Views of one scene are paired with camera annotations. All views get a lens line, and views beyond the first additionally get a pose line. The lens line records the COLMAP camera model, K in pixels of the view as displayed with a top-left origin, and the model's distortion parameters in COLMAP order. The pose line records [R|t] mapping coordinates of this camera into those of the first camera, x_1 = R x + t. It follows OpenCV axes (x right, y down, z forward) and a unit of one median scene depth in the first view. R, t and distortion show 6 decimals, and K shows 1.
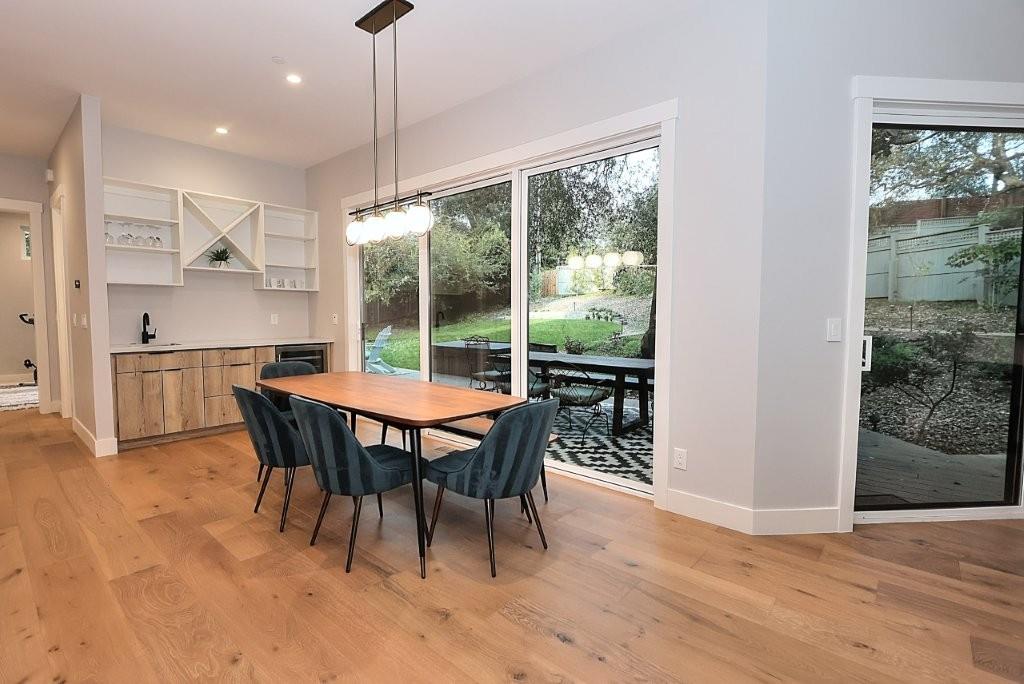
lens RADIAL K [[475.4, 0, 506.2], [0, 475.4, 341.4], [0, 0, 1]] dist [-0.029681, 0.009541]
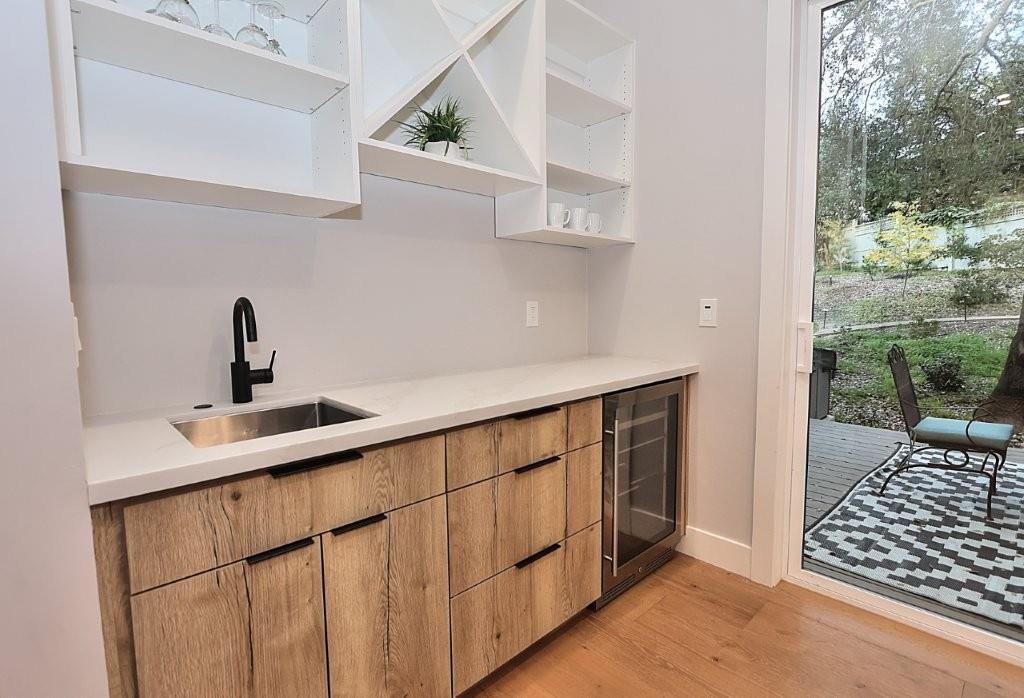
lens RADIAL K [[480.1, 0, 512.0], [0, 480.1, 349.0], [0, 0, 1]] dist [0.000102, 0.000097]
pose [[0.994462, -0.000439, -0.105100, -0.566194], [0.004883, 0.999105, 0.042028, -0.040667], [0.104987, -0.042308, 0.993573, 0.714218]]
